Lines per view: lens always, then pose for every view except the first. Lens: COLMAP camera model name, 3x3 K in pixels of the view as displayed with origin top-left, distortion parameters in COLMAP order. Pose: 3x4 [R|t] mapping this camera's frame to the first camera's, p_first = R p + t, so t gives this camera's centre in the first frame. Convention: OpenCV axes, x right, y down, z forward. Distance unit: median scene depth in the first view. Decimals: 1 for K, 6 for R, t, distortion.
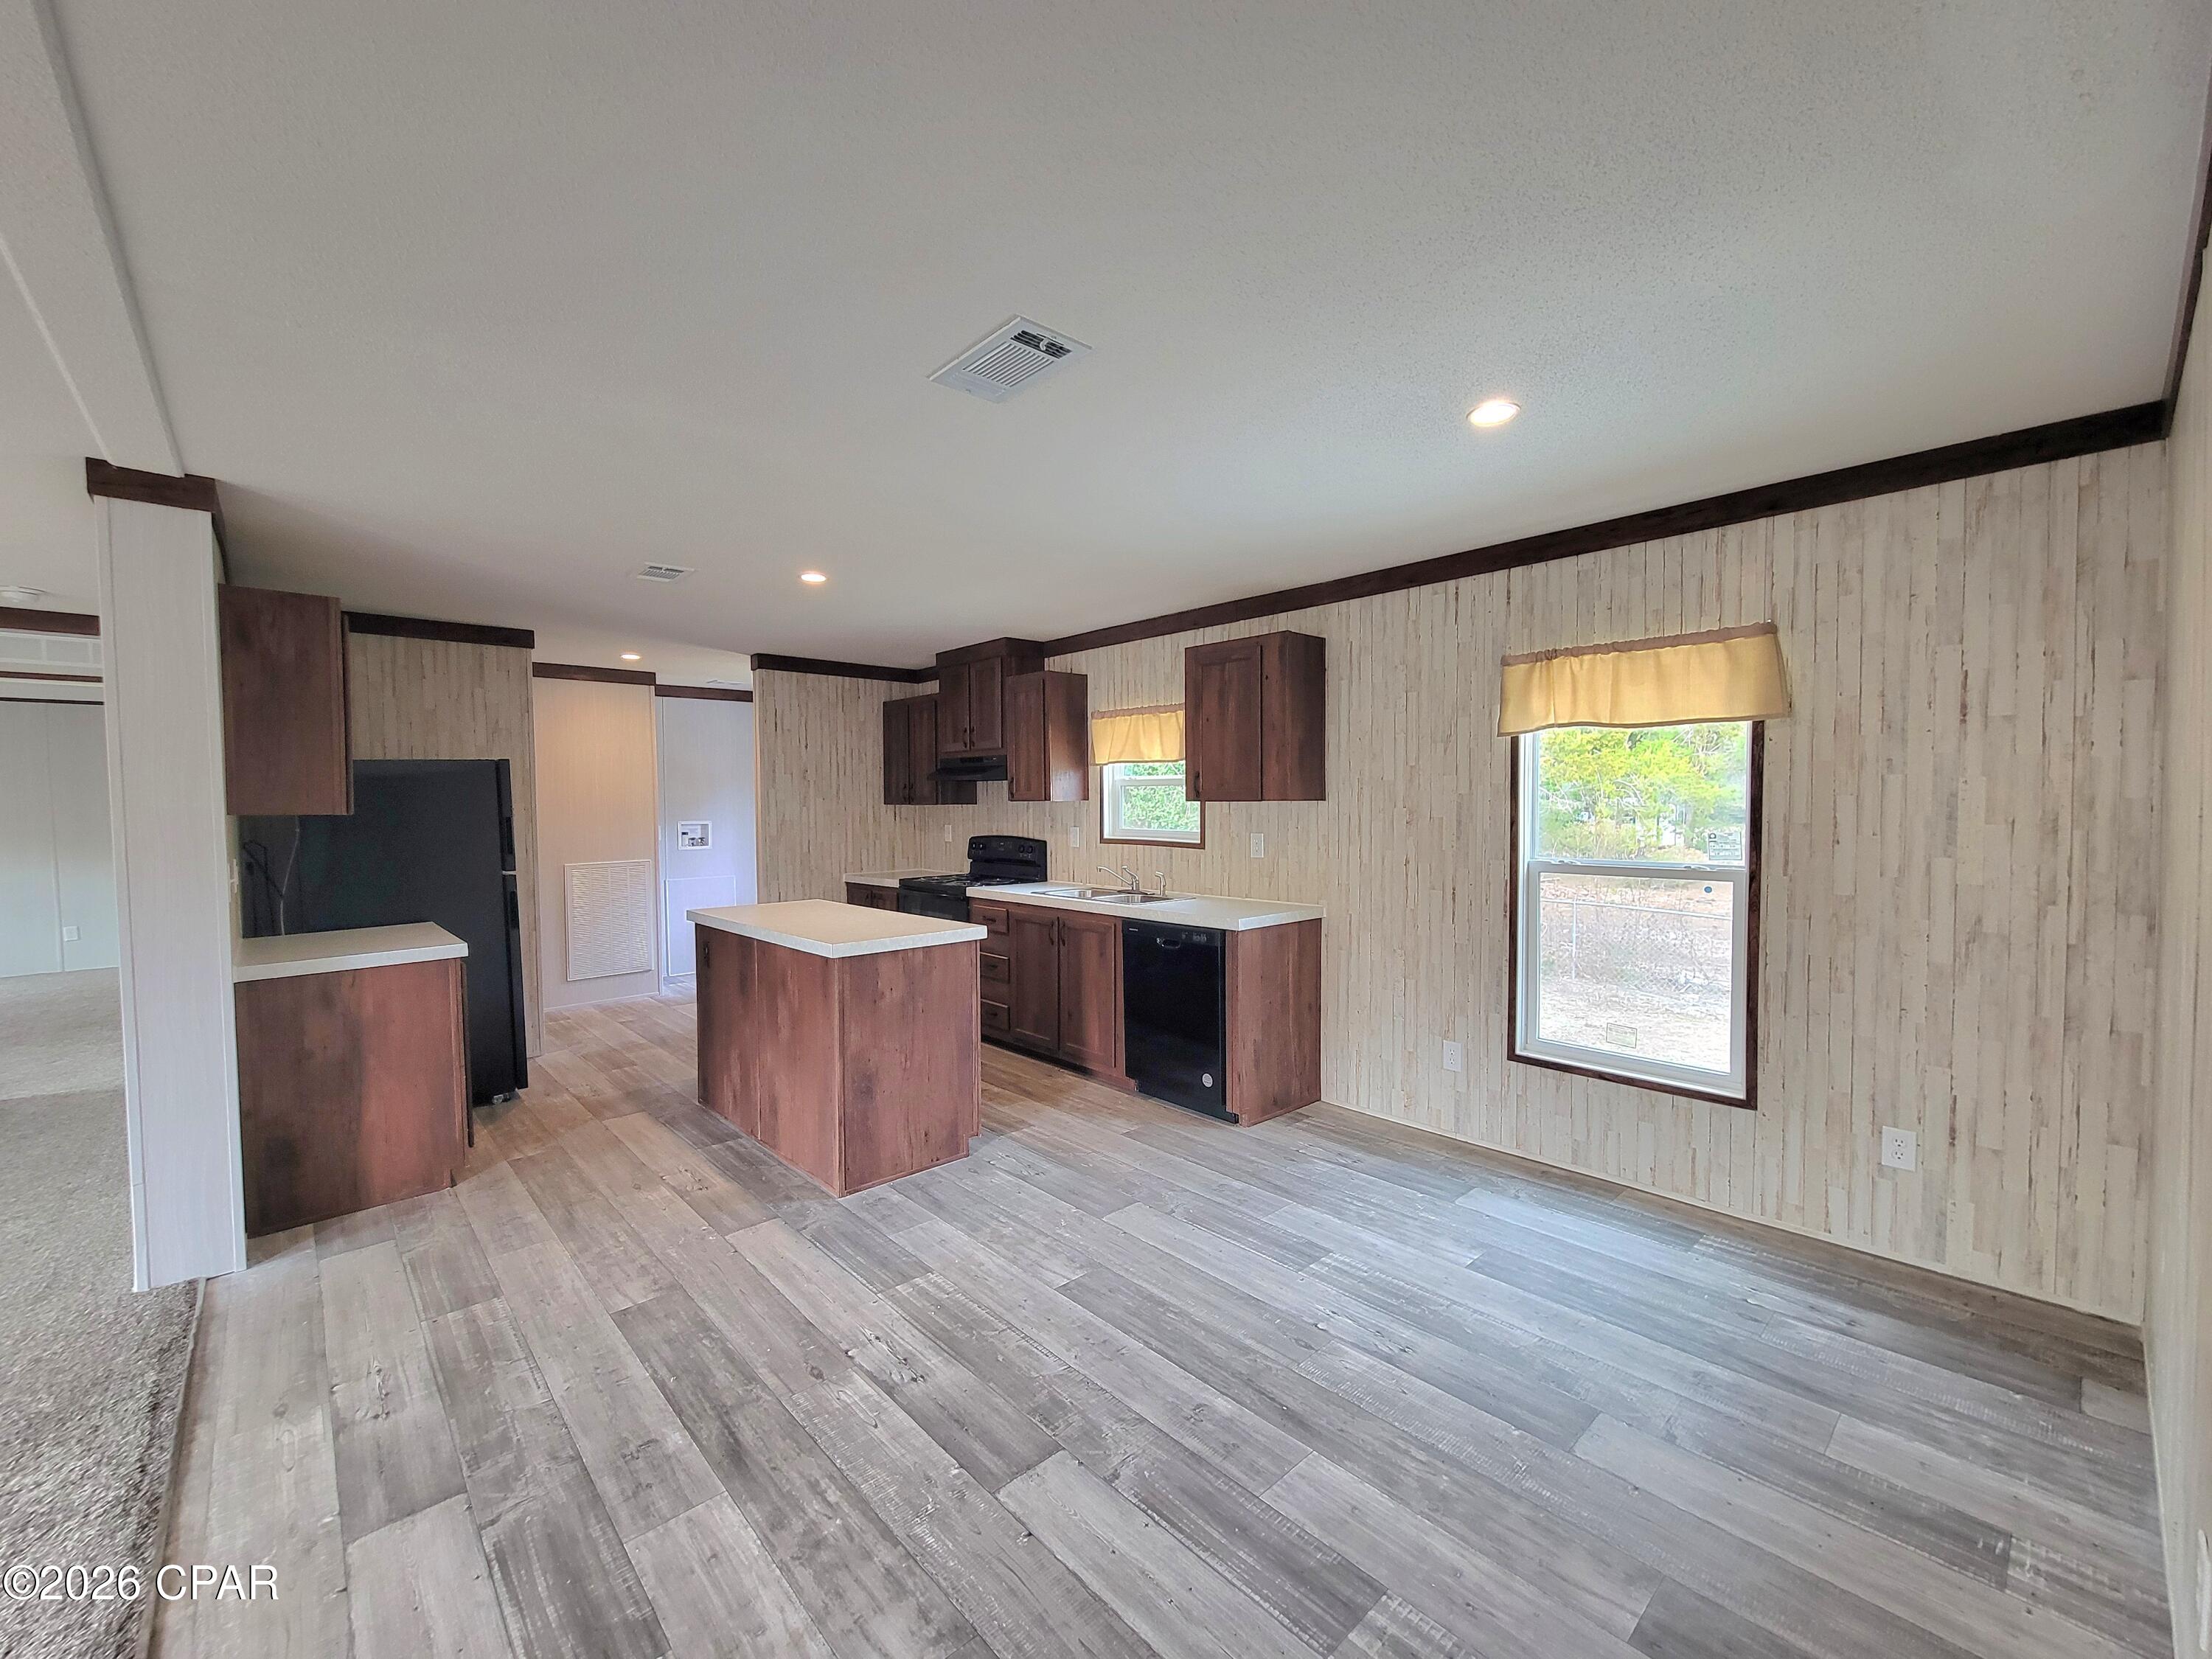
lens RADIAL K [[888.0, 0, 1092.1], [0, 888.0, 808.2], [0, 0, 1]] dist [-0.001282, -0.000183]
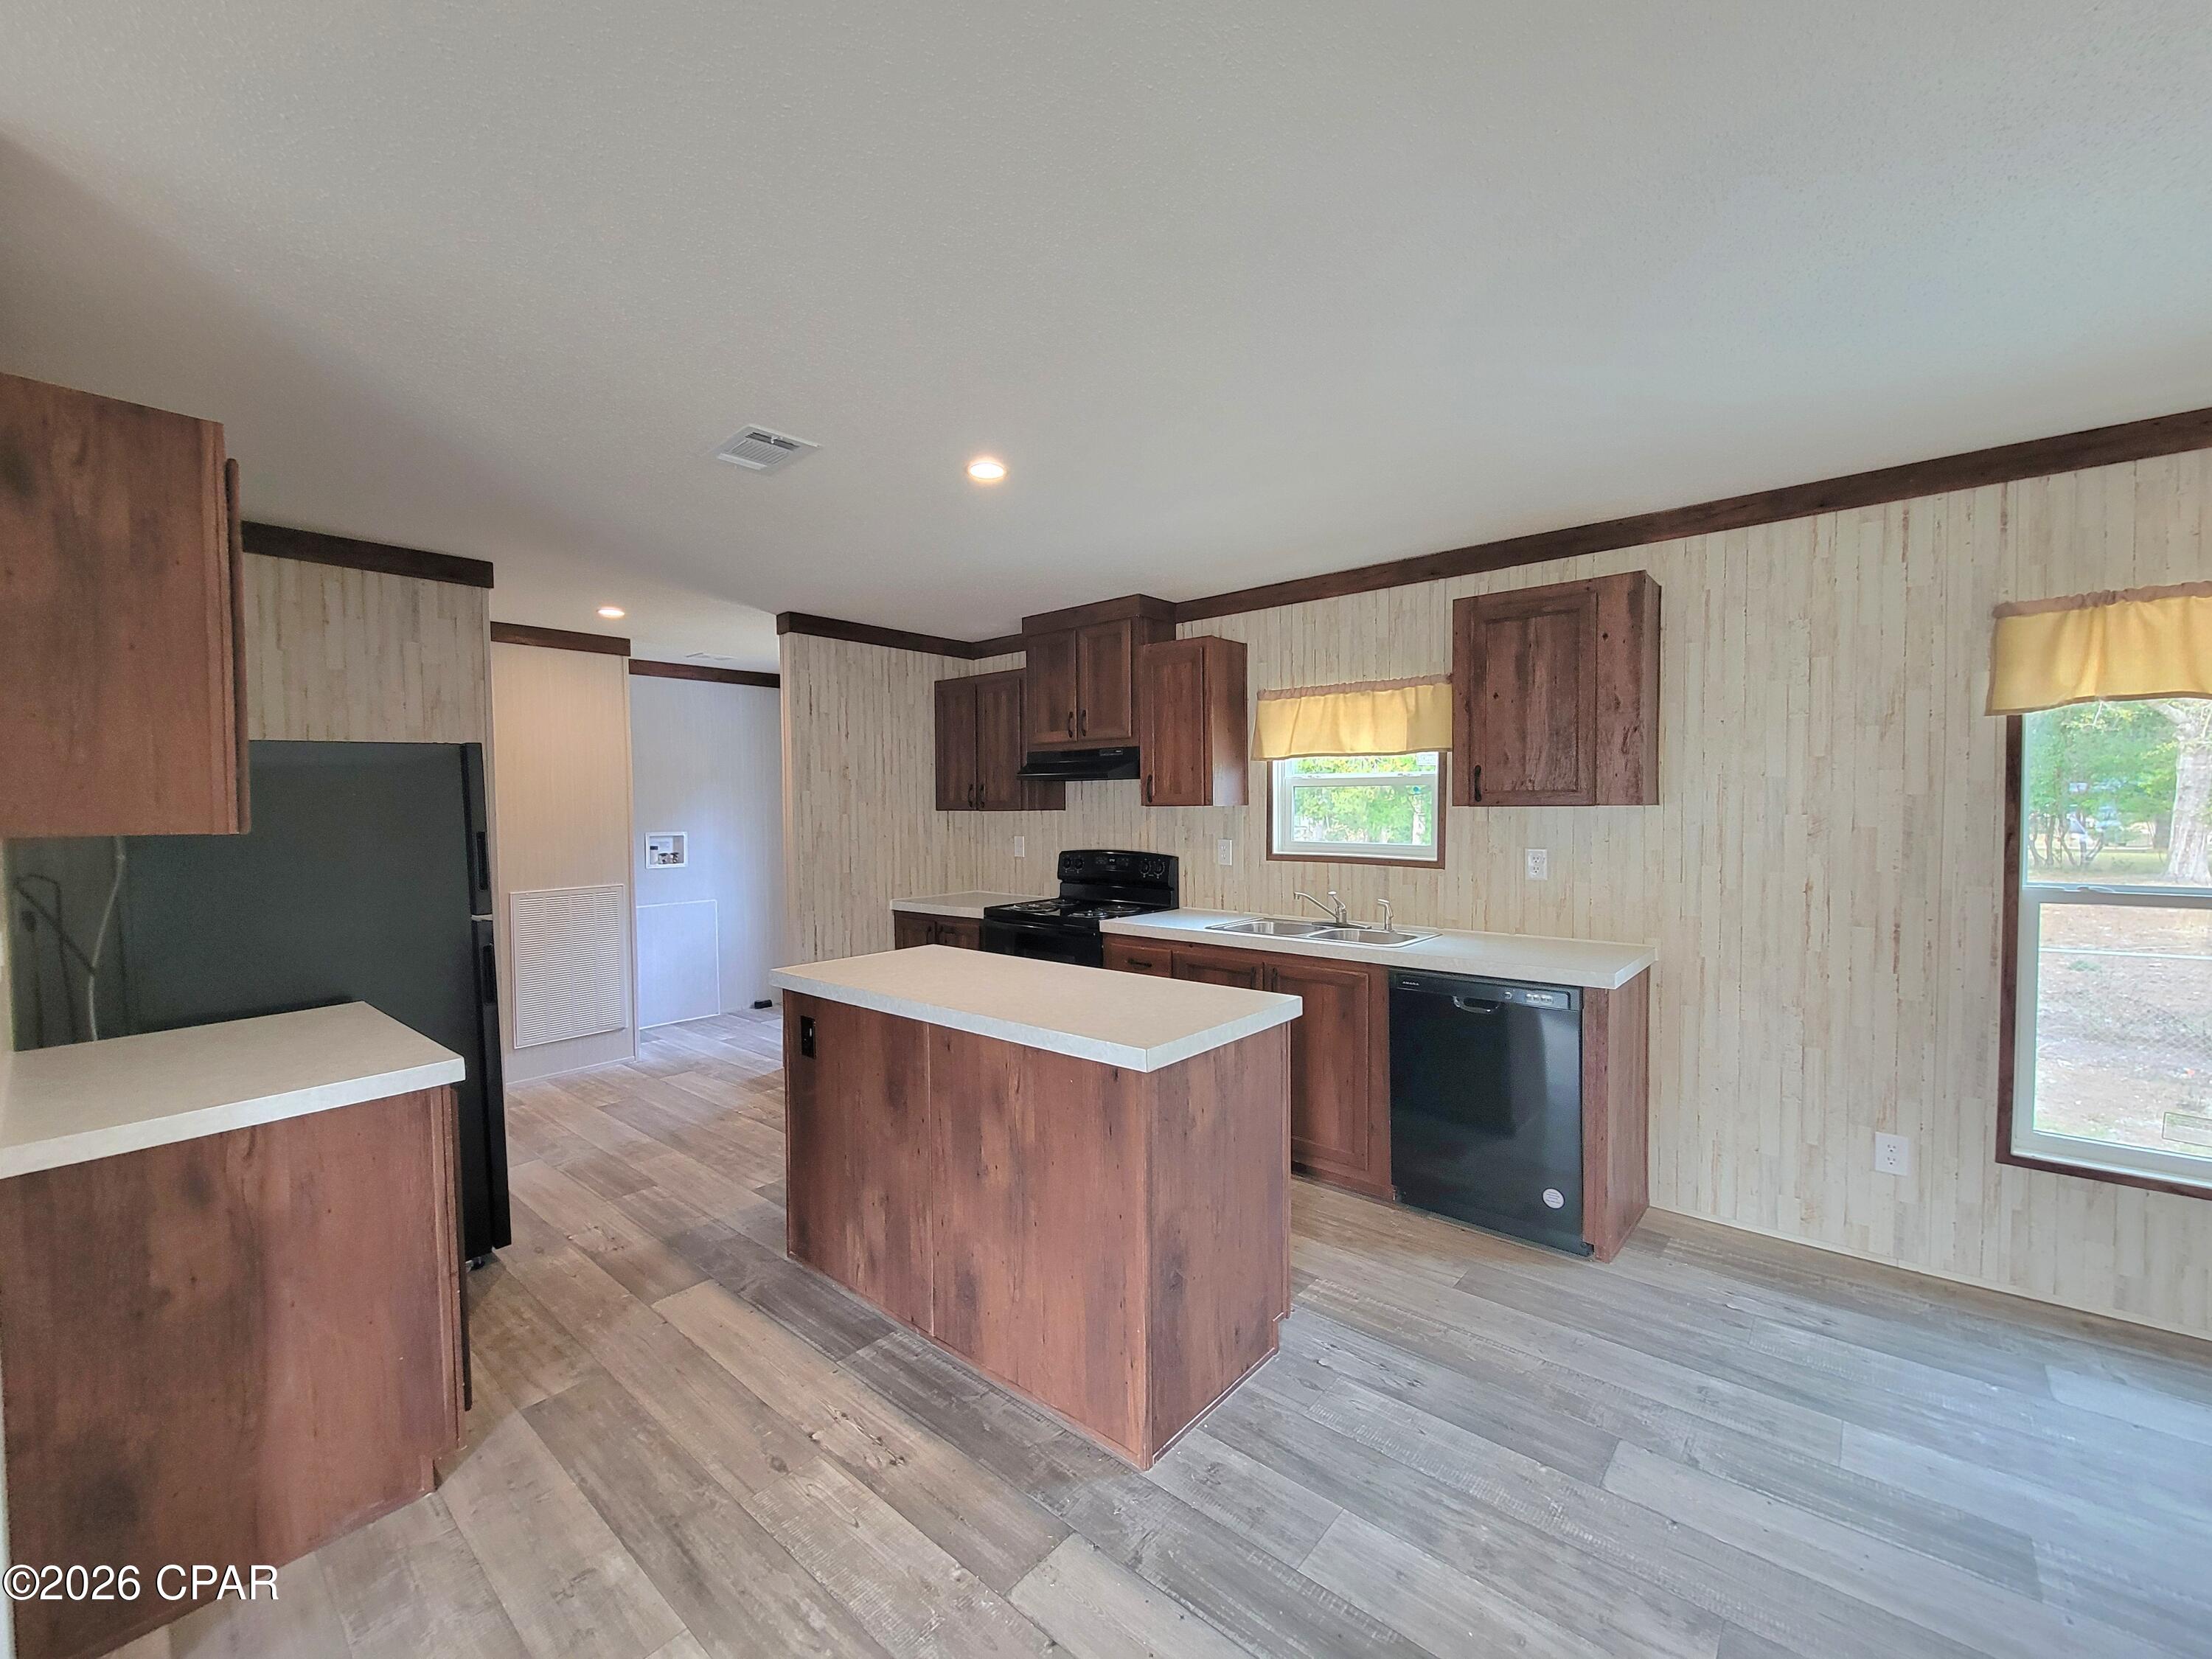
lens RADIAL K [[887.9, 0, 1095.7], [0, 887.9, 830.4], [0, 0, 1]] dist [-0.001121, -0.000829]
pose [[0.993262, -0.003222, 0.115848, -0.186796], [0.001363, 0.999869, 0.016119, -0.000045], [-0.115885, -0.015852, 0.993136, 0.202287]]
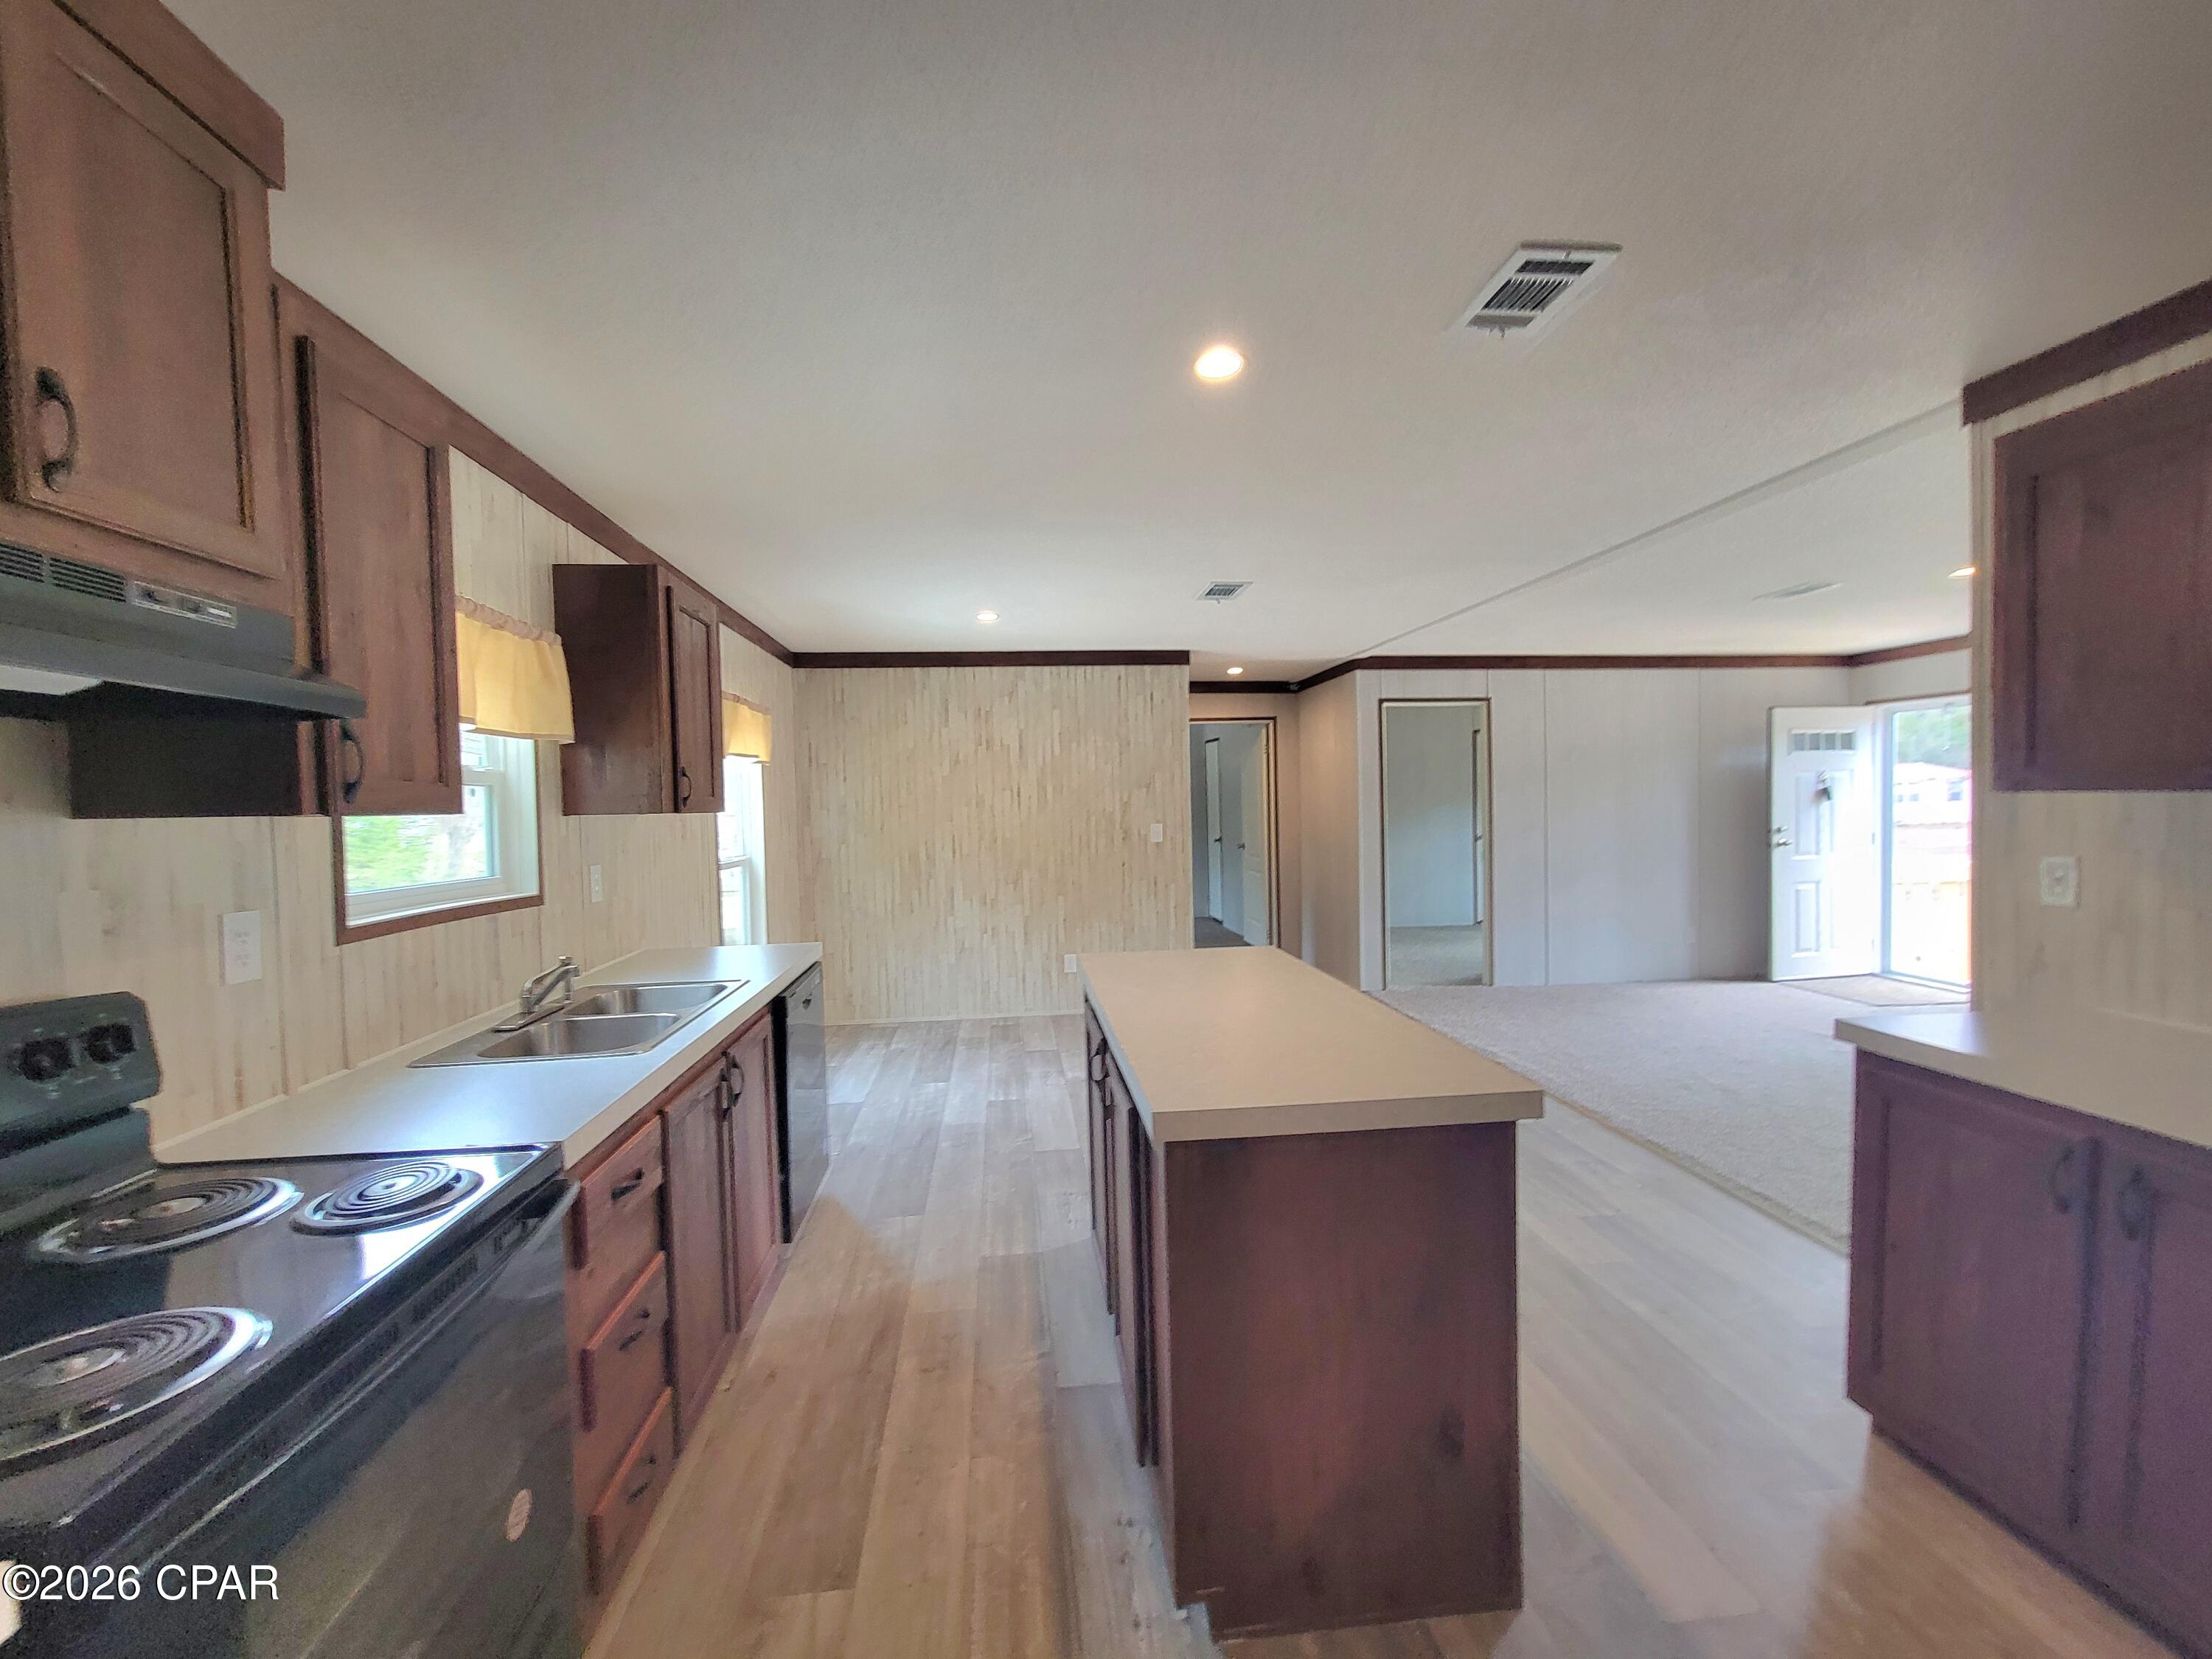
lens RADIAL K [[887.9, 0, 1095.7], [0, 887.9, 830.4], [0, 0, 1]] dist [-0.001121, -0.000829]
pose [[-0.799372, 0.009506, 0.600761, -0.339261], [0.037280, 0.998733, 0.033801, -0.004232], [-0.599679, 0.049416, -0.798714, 0.887075]]
